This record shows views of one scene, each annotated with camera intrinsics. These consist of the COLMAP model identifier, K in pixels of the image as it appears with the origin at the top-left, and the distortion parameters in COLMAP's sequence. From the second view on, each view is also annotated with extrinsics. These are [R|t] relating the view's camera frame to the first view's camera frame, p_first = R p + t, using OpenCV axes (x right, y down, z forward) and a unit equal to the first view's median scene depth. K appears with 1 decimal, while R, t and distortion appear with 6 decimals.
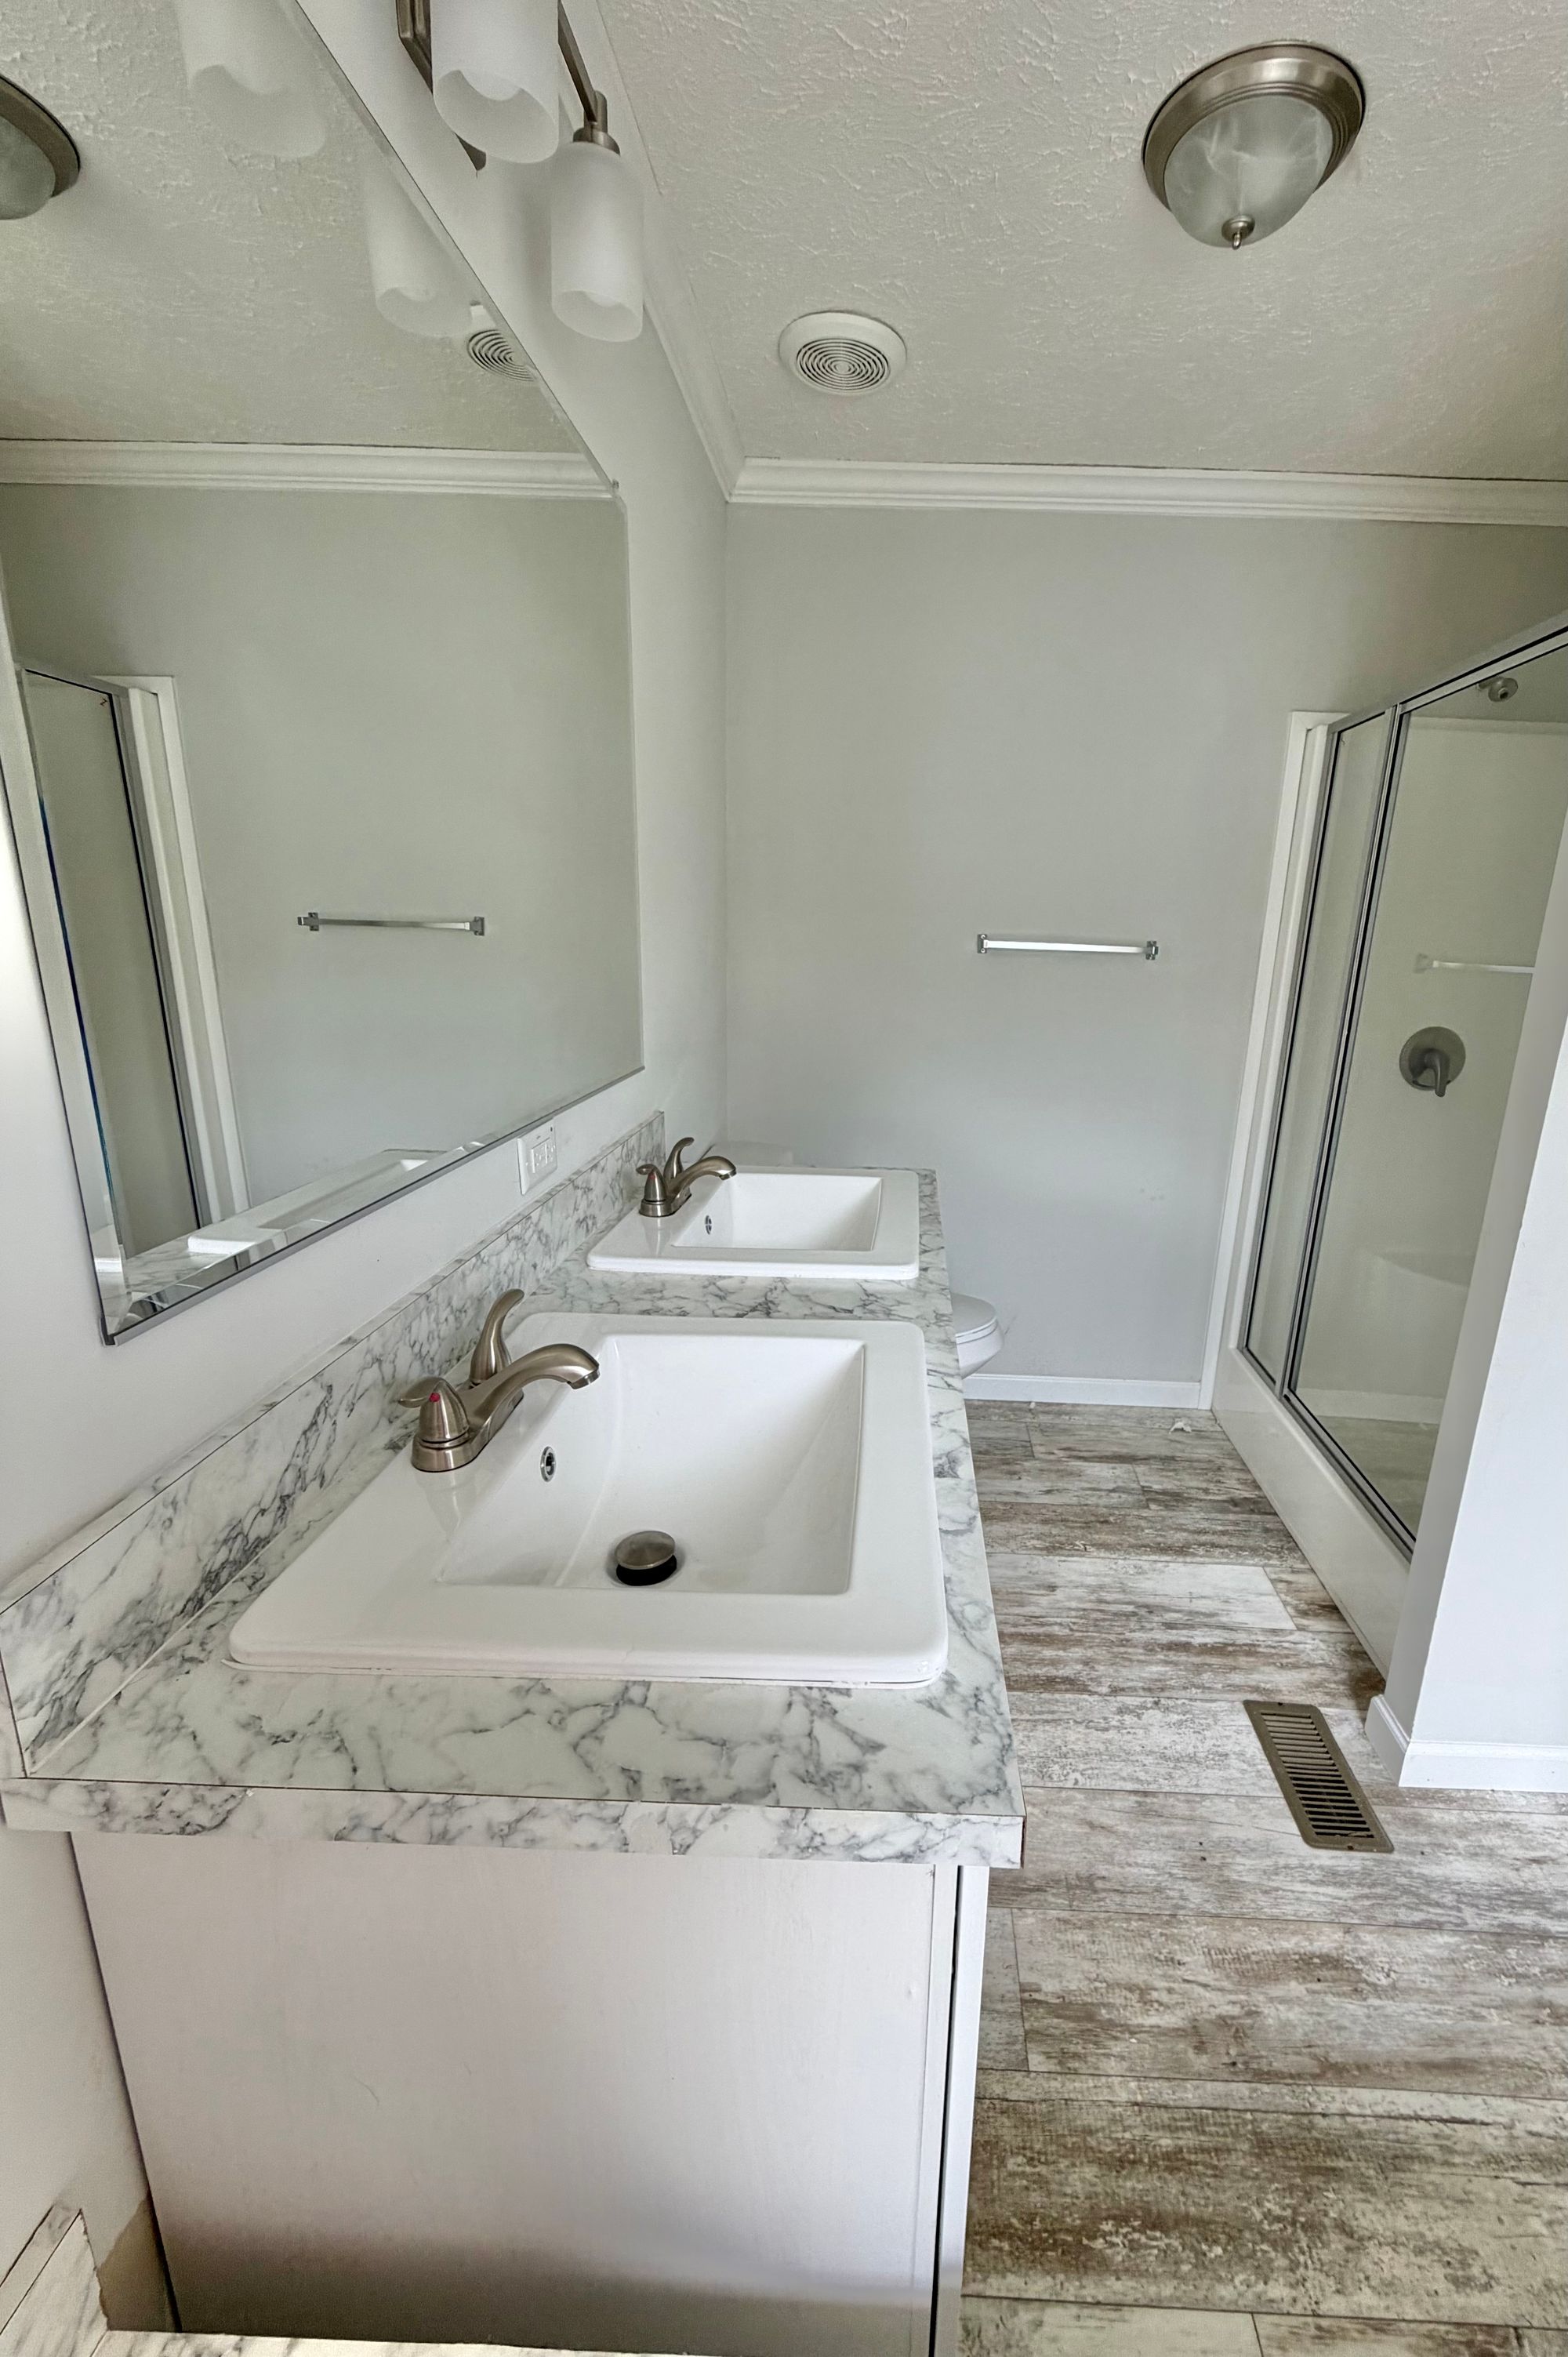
lens RADIAL K [[934.6, 0, 892.2], [0, 934.6, 1179.6], [0, 0, 1]] dist [0.007954, -0.000298]
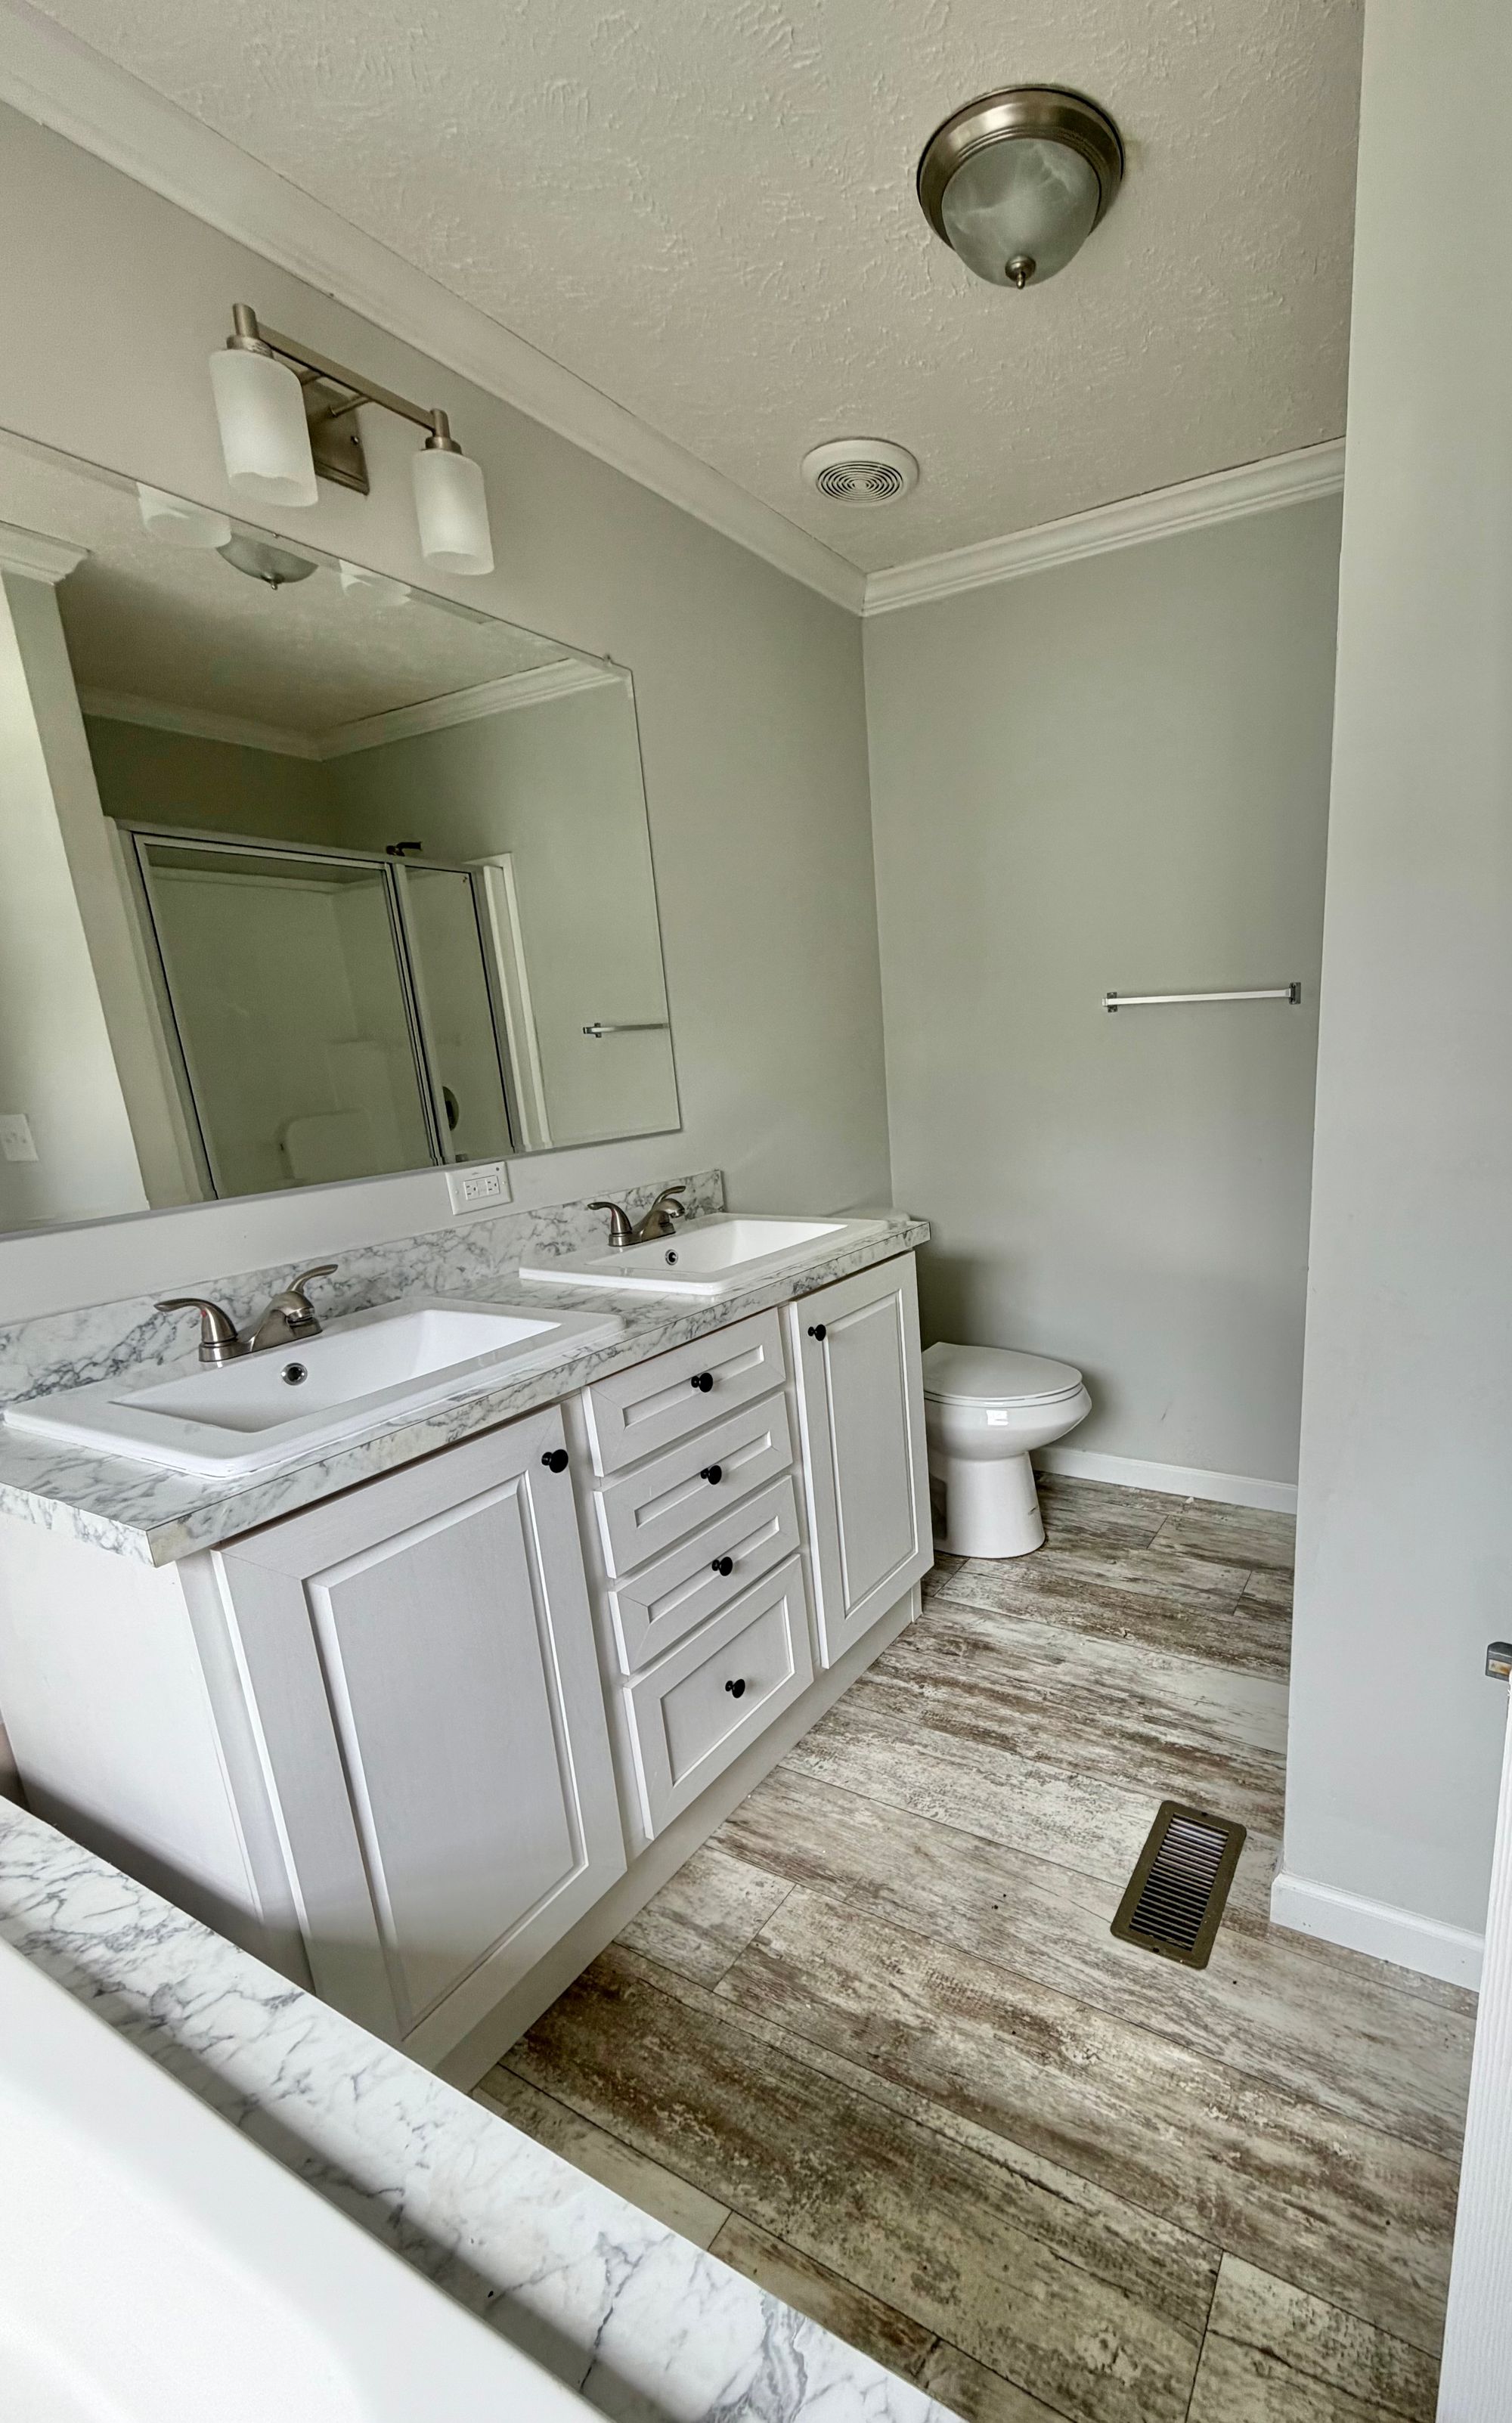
lens RADIAL K [[1015.1, 0, 962.6], [0, 1015.1, 1273.5], [0, 0, 1]] dist [0.018459, -0.003881]
pose [[0.894670, 0.028620, -0.445810, 0.871493], [-0.036228, 0.999307, -0.008550, 0.081632], [0.445256, 0.023800, 0.895087, 0.014293]]
